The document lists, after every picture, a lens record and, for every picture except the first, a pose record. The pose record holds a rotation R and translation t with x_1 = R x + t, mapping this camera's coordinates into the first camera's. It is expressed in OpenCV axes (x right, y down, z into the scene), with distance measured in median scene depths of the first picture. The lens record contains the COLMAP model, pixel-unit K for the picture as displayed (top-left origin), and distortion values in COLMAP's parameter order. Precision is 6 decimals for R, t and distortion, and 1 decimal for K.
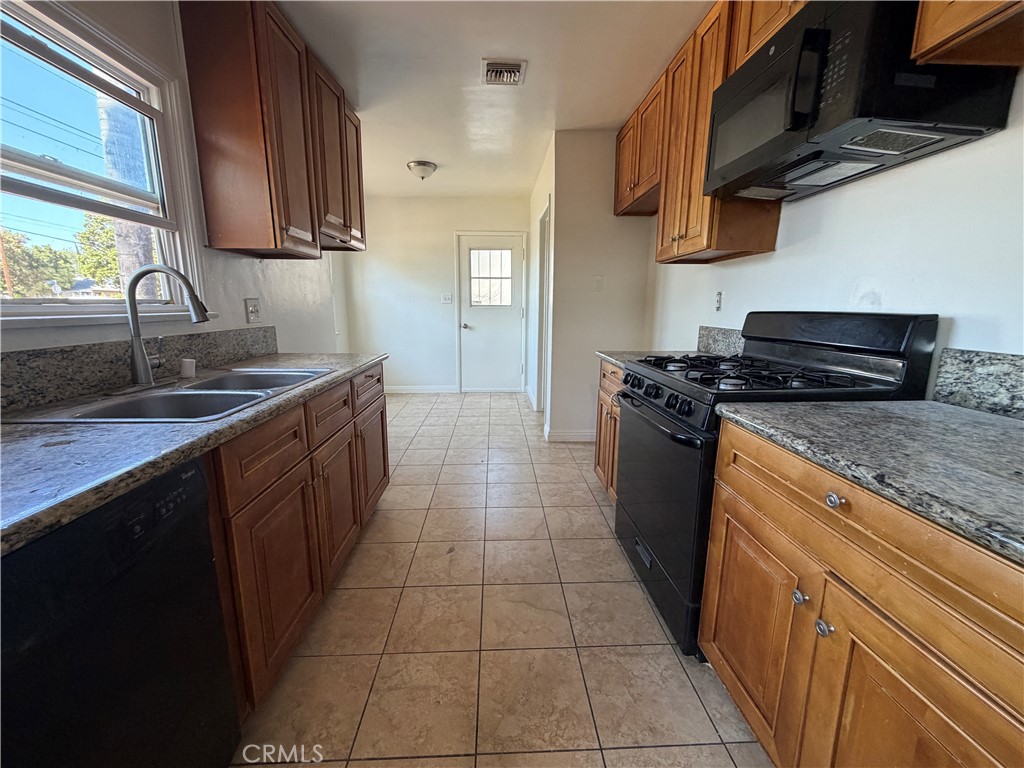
lens RADIAL K [[406.5, 0, 509.9], [0, 406.5, 381.4], [0, 0, 1]] dist [0.000573, -0.000430]
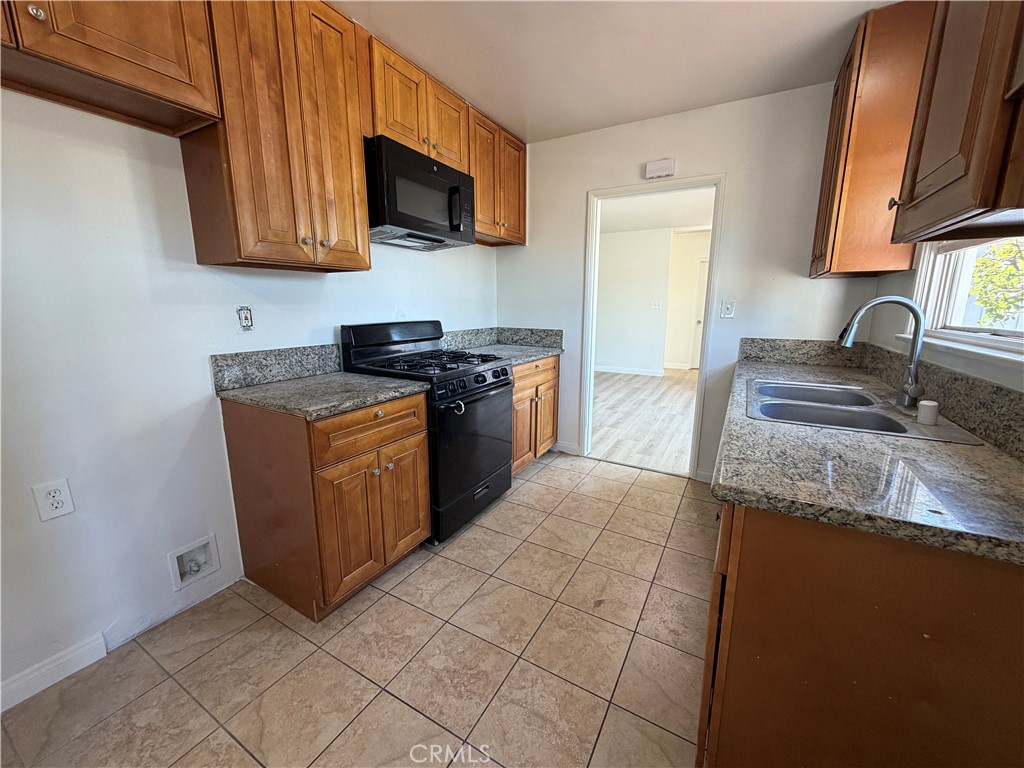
lens RADIAL K [[406.5, 0, 509.4], [0, 406.5, 385.6], [0, 0, 1]] dist [0.000573, -0.000430]
pose [[-0.846089, -0.103976, 0.522803, -0.346825], [0.097904, 0.933793, 0.344160, -0.306940], [-0.523974, 0.342374, -0.779892, 1.440462]]
